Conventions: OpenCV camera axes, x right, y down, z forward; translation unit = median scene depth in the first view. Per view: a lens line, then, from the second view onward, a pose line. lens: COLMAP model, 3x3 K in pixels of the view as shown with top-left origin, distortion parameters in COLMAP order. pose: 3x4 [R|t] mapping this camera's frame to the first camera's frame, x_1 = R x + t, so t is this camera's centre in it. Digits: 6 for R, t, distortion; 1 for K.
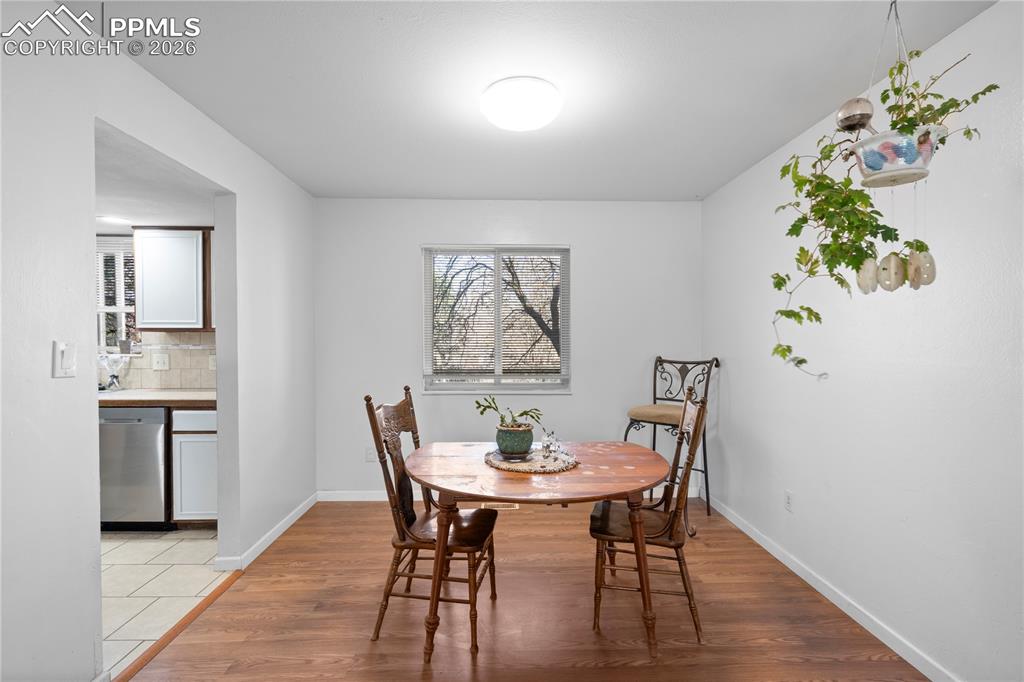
lens RADIAL K [[470.6, 0, 506.7], [0, 470.6, 341.5], [0, 0, 1]] dist [-0.004215, 0.005933]
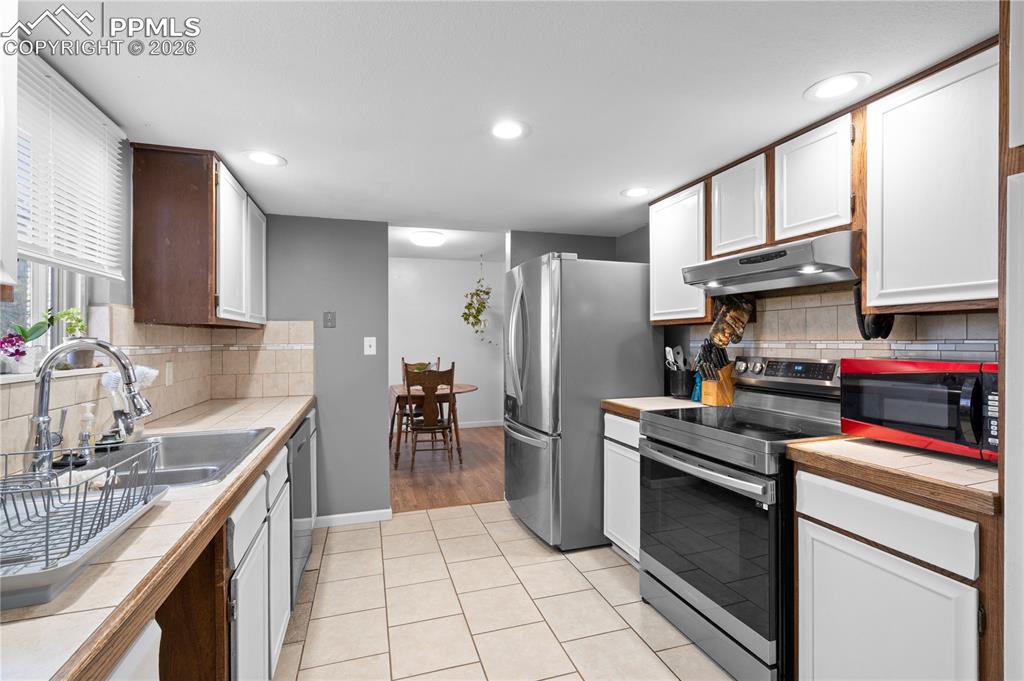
lens RADIAL K [[470.6, 0, 512.1], [0, 470.6, 341.1], [0, 0, 1]] dist [-0.004215, 0.005933]
pose [[-0.292003, -0.000510, 0.956417, -1.466189], [0.009149, 0.999953, 0.003327, 0.003063], [-0.956374, 0.009721, -0.291984, 0.801382]]
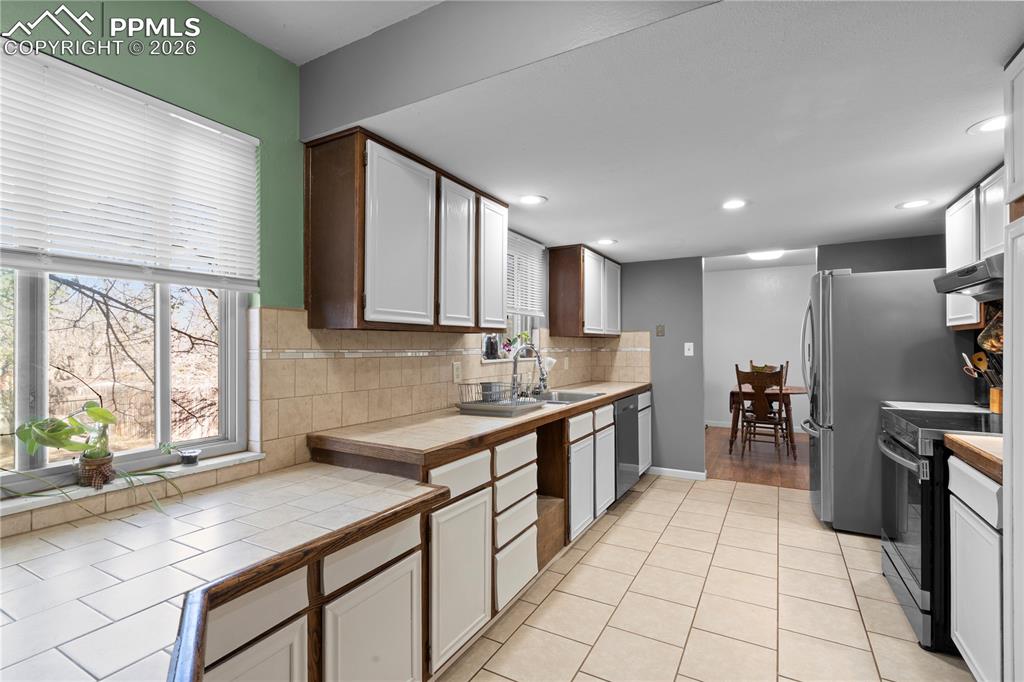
lens RADIAL K [[470.6, 0, 515.1], [0, 470.6, 342.5], [0, 0, 1]] dist [-0.004215, 0.005933]
pose [[0.491551, 0.004408, 0.870838, -1.832468], [0.006302, 0.999943, -0.008619, 0.002932], [-0.870826, 0.009725, 0.491495, 0.578603]]
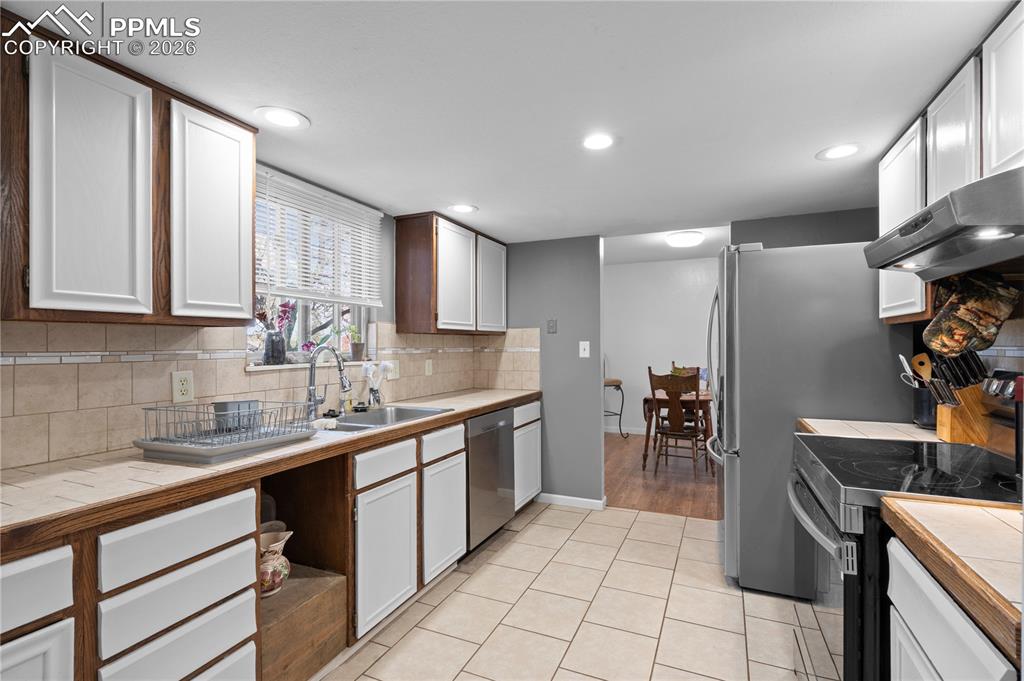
lens RADIAL K [[470.6, 0, 514.3], [0, 470.6, 345.8], [0, 0, 1]] dist [-0.004215, 0.005933]
pose [[0.410278, -0.003406, 0.911954, -1.498137], [0.007719, 0.999970, 0.000262, 0.003870], [-0.911928, 0.006932, 0.410292, 0.508338]]
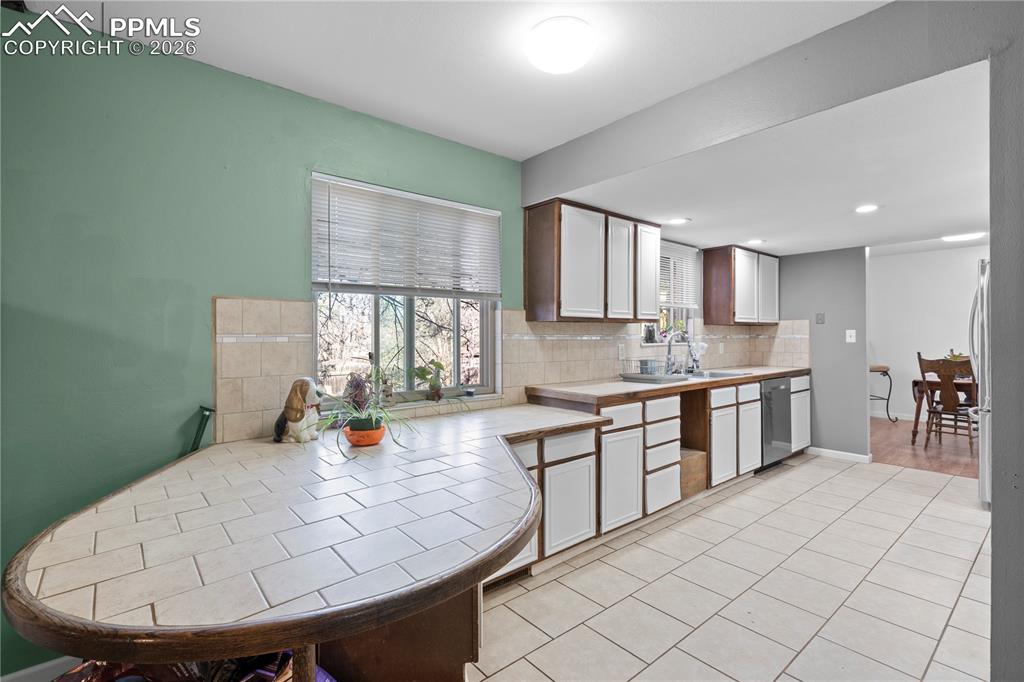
lens RADIAL K [[470.6, 0, 517.9], [0, 470.6, 333.3], [0, 0, 1]] dist [-0.004215, 0.005933]
pose [[0.766083, 0.000029, 0.642742, -2.065023], [0.004782, 0.999972, -0.005745, 0.008455], [-0.642724, 0.007475, 0.766061, 0.379385]]
